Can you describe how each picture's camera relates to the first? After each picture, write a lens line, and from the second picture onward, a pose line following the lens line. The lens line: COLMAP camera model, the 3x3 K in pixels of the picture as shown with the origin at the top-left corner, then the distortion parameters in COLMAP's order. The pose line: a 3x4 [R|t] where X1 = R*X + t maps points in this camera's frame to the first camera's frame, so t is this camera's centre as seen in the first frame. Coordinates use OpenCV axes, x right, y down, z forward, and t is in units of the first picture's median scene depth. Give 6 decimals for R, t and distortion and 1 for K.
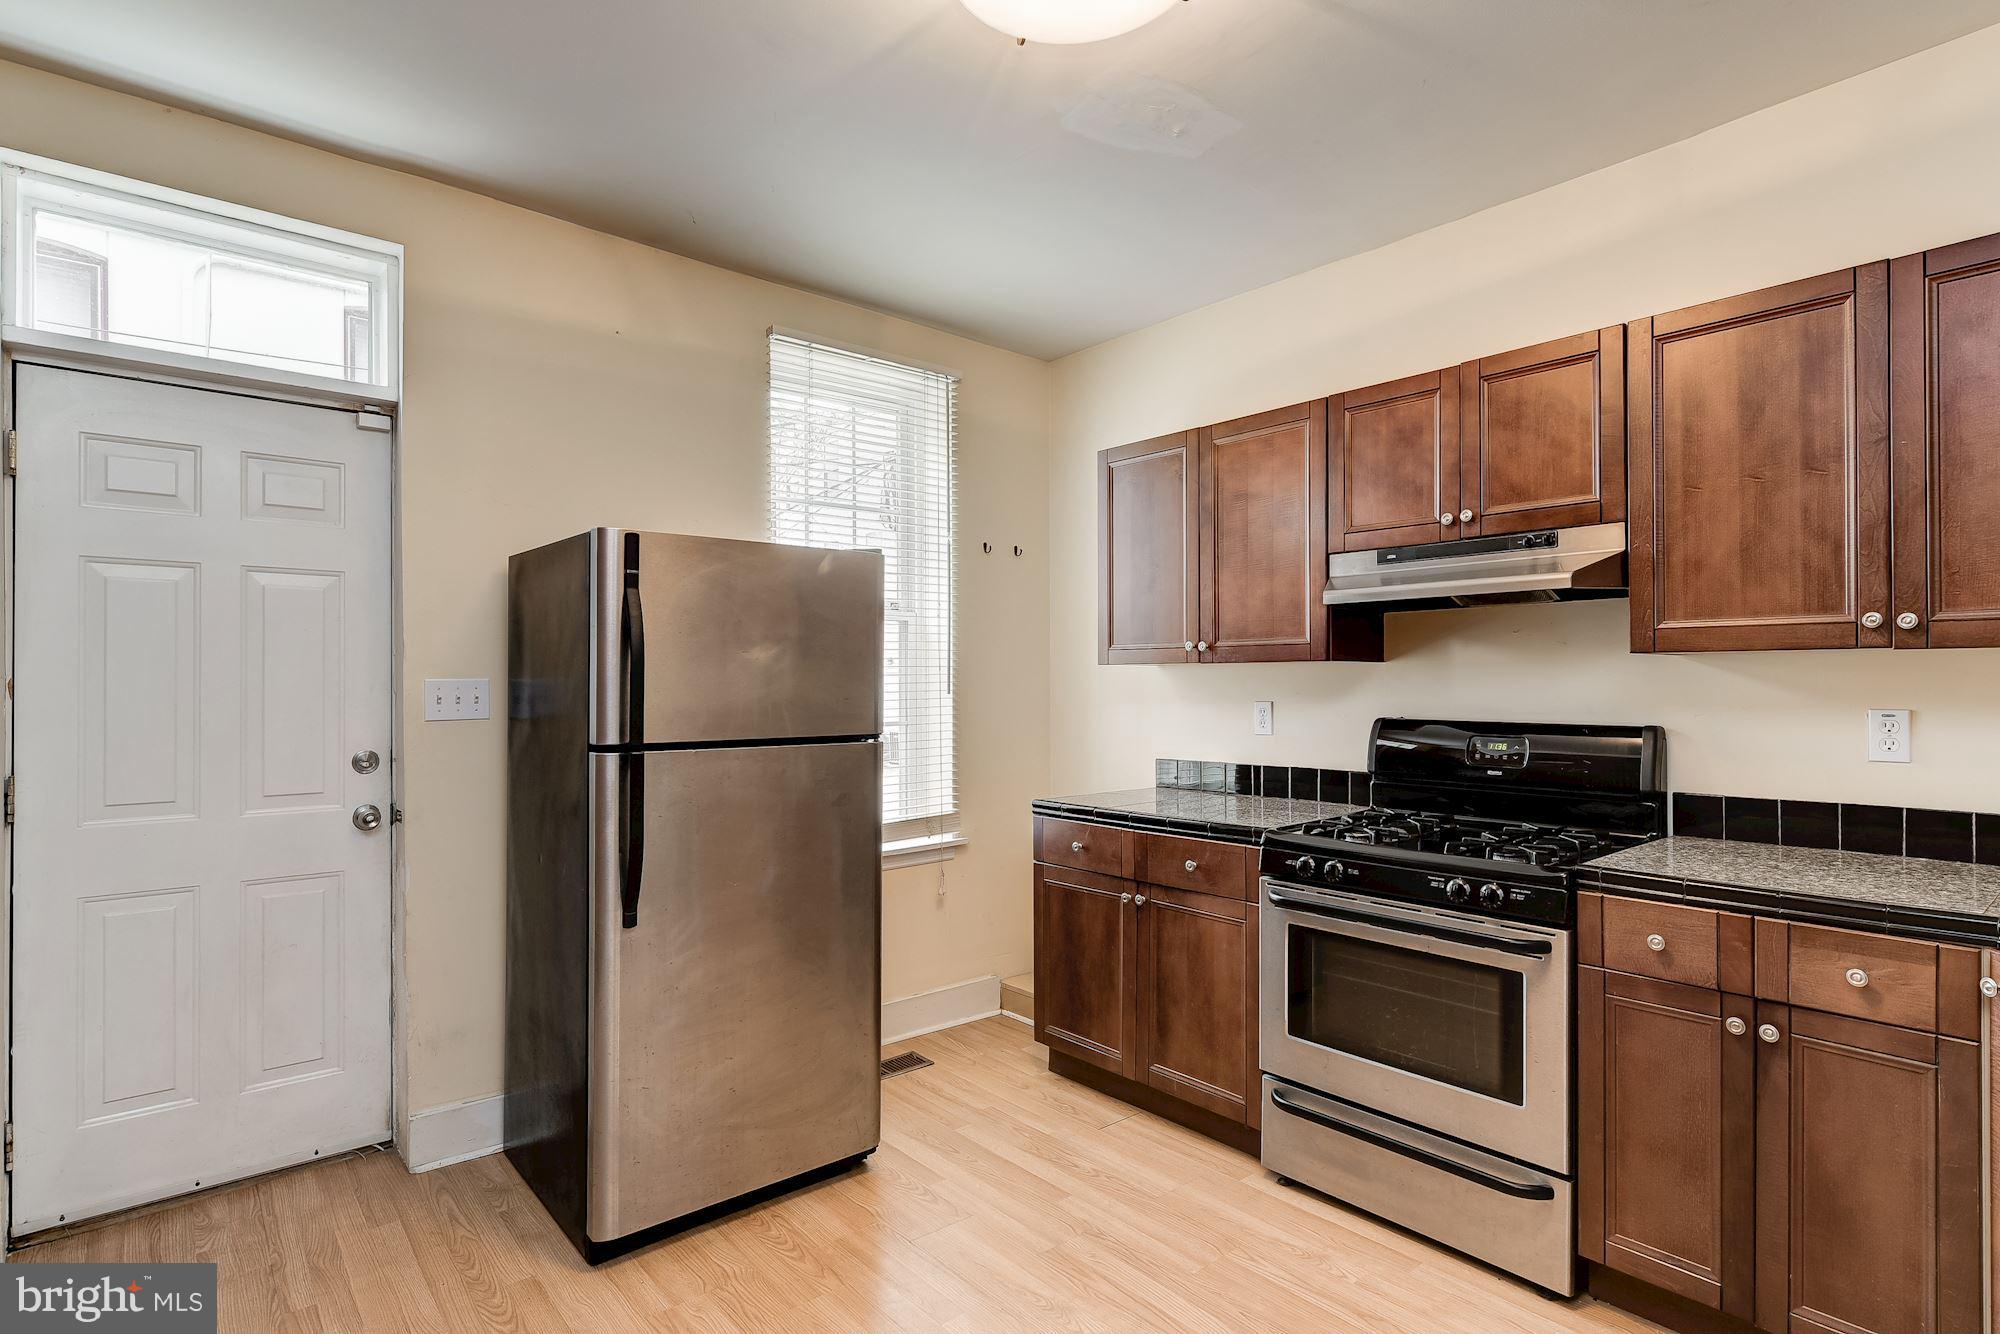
lens RADIAL K [[1002.5, 0, 1006.3], [0, 1002.5, 675.2], [0, 0, 1]] dist [-0.014900, 0.004704]
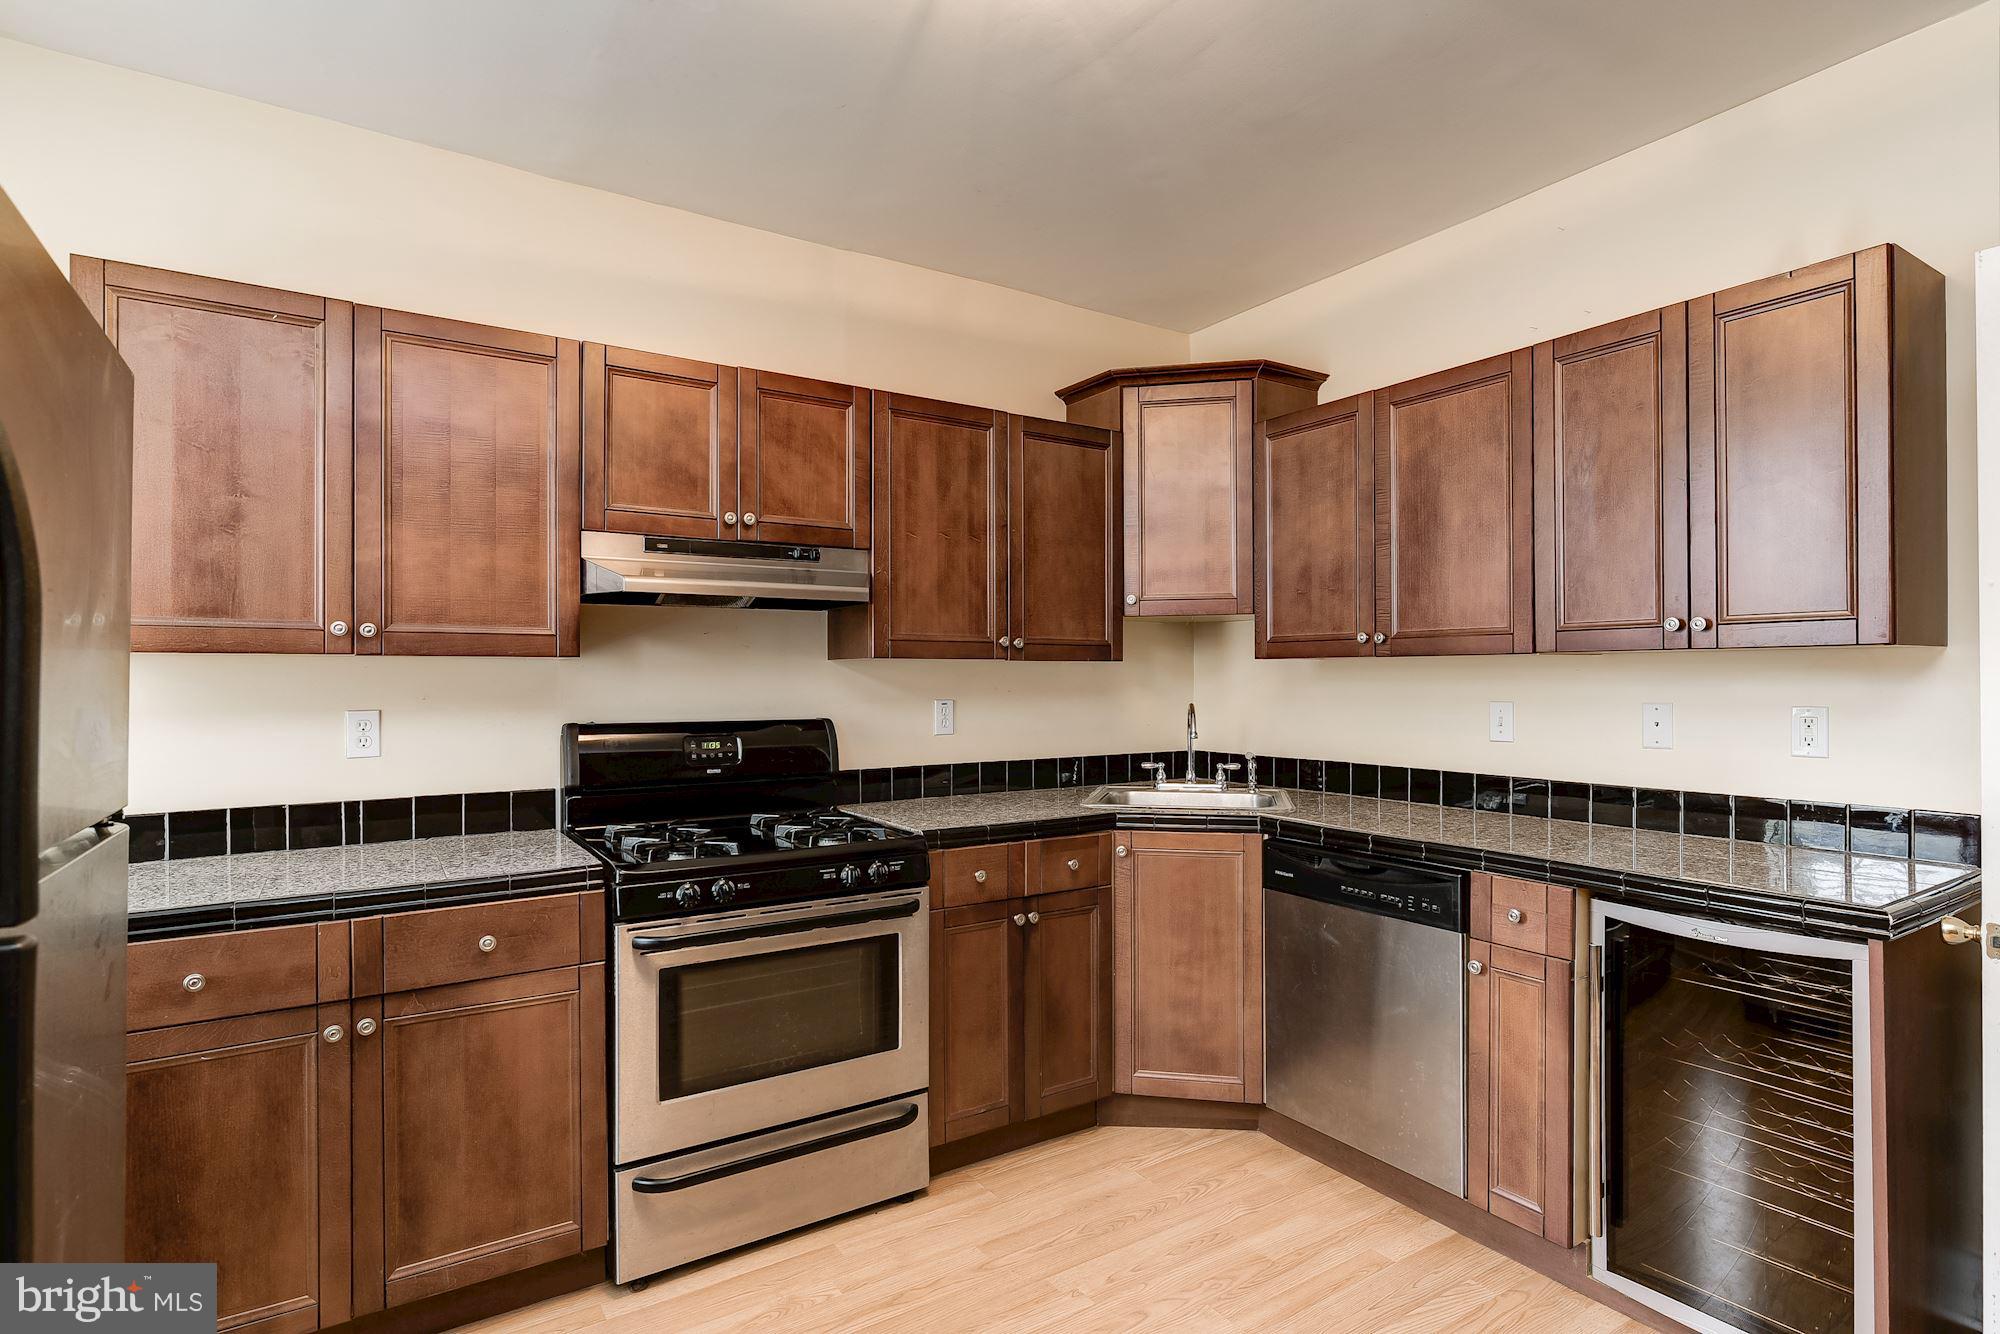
lens RADIAL K [[1002.5, 0, 1017.3], [0, 1002.5, 671.0], [0, 0, 1]] dist [-0.014900, 0.004704]
pose [[0.126207, 0.011733, 0.991934, -0.487084], [-0.002897, 0.999930, -0.011459, 0.006136], [-0.992000, -0.001428, 0.126233, 0.563279]]
